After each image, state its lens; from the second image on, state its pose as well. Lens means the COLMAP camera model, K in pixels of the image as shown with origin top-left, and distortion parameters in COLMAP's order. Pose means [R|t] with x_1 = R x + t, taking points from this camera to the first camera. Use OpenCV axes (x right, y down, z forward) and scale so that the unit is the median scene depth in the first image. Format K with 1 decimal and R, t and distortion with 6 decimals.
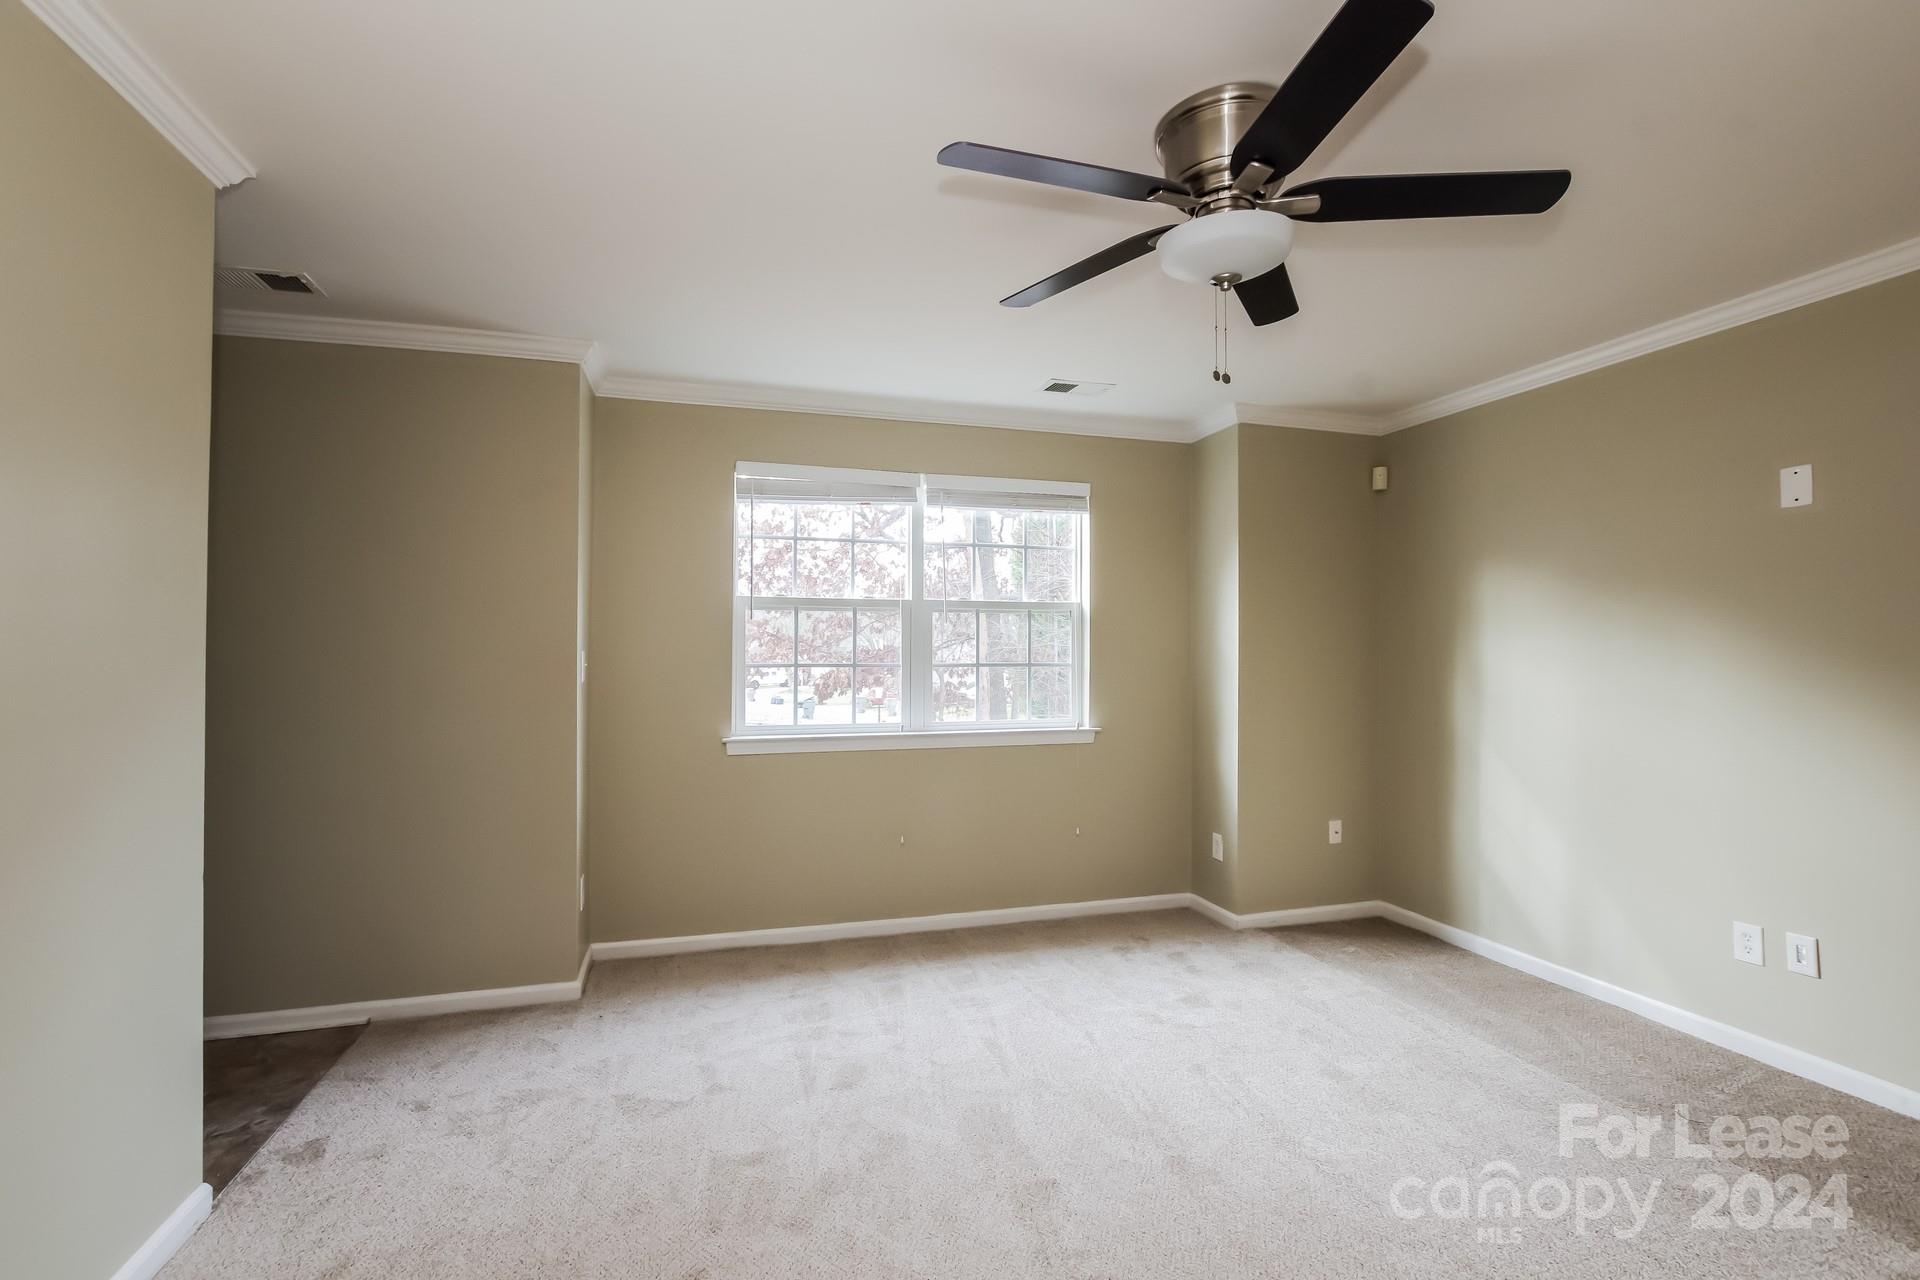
lens RADIAL K [[863.1, 0, 950.5], [0, 863.1, 652.8], [0, 0, 1]] dist [-0.010347, 0.000066]
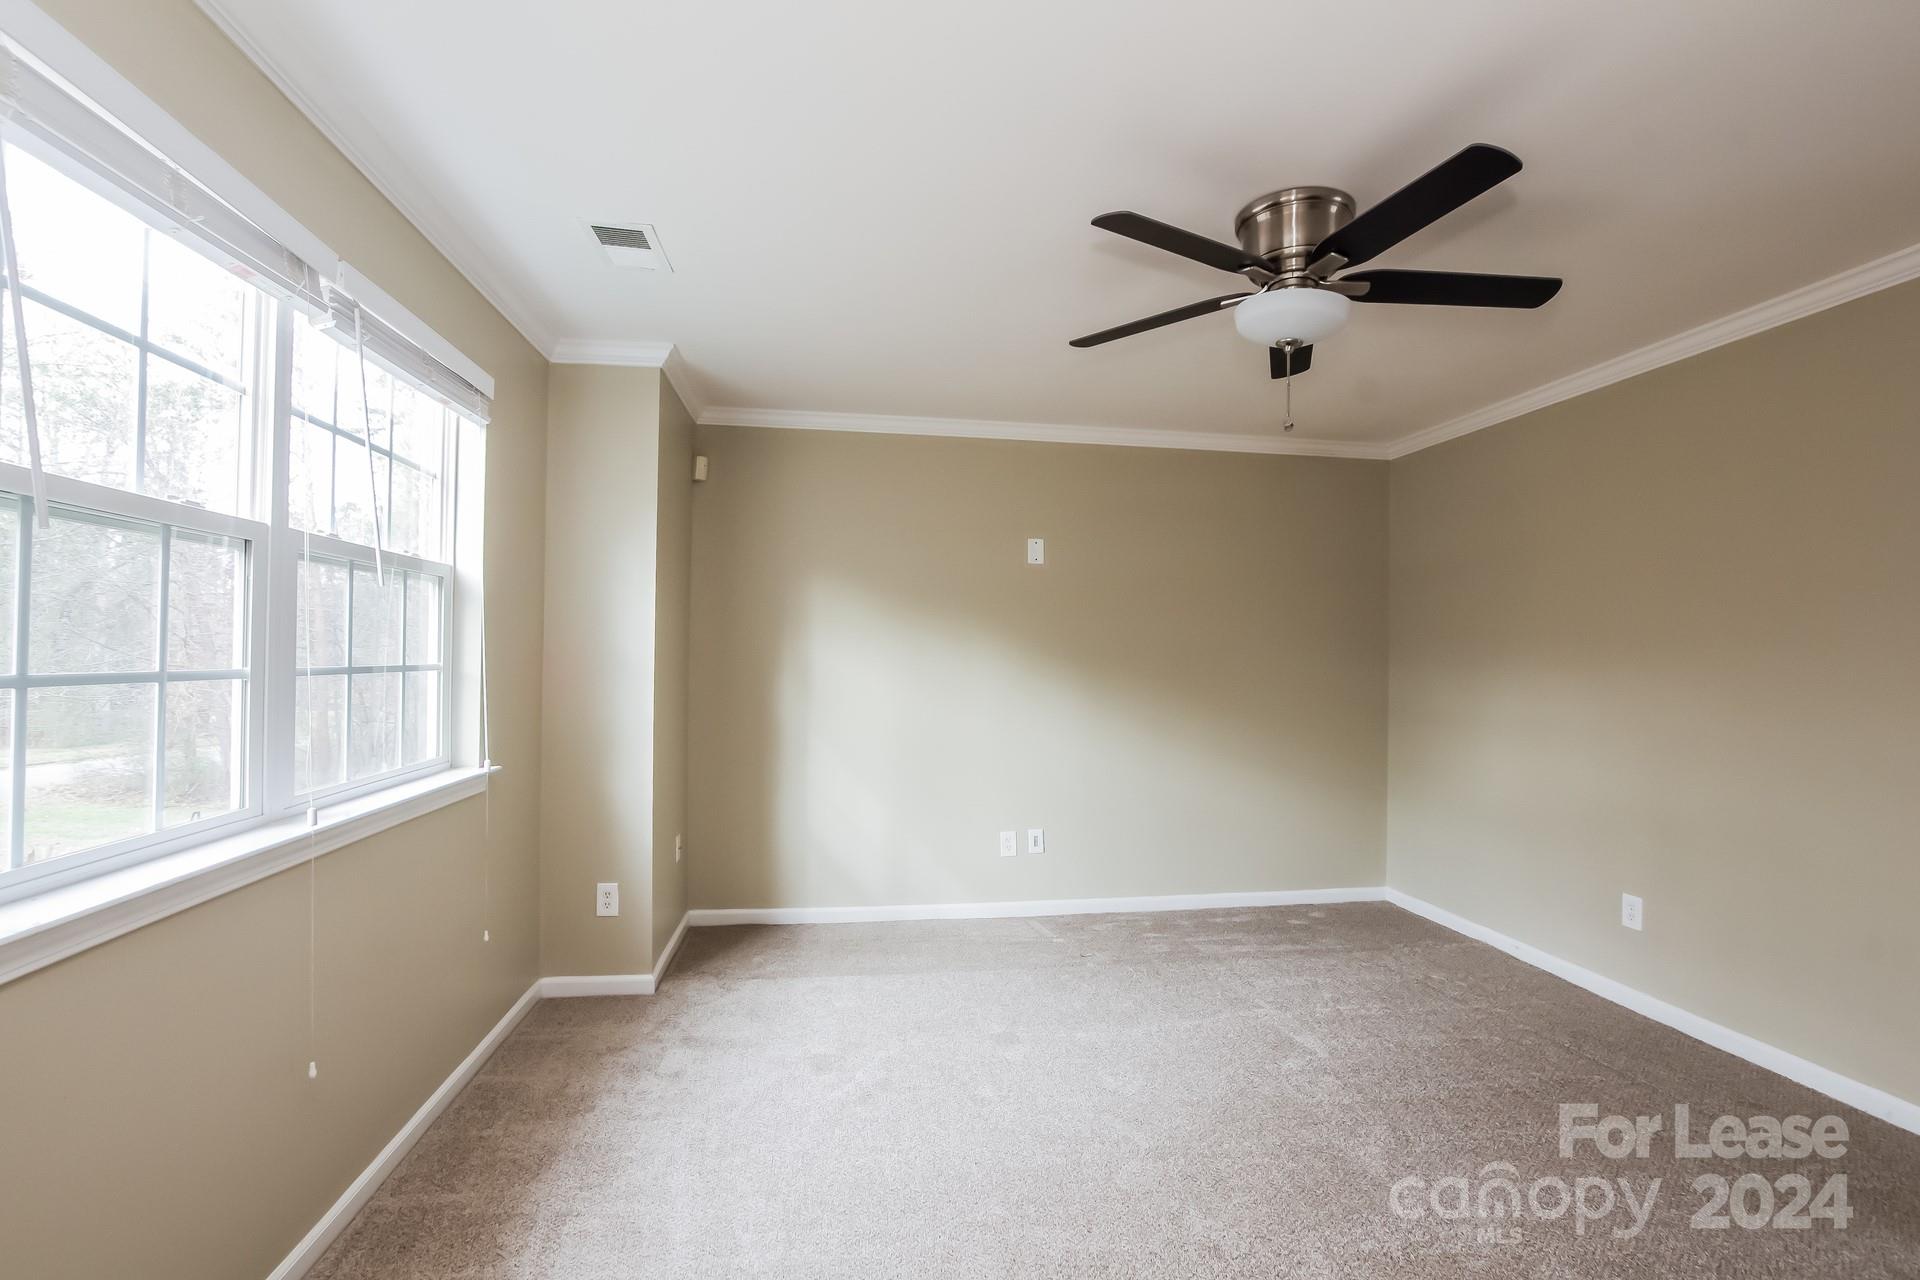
lens RADIAL K [[863.1, 0, 950.5], [0, 863.1, 652.8], [0, 0, 1]] dist [-0.010347, 0.000066]
pose [[0.161543, 0.003626, 0.986859, -0.436172], [-0.011335, 0.999934, -0.001818, 0.000870], [-0.986801, -0.010893, 0.161574, 0.611305]]
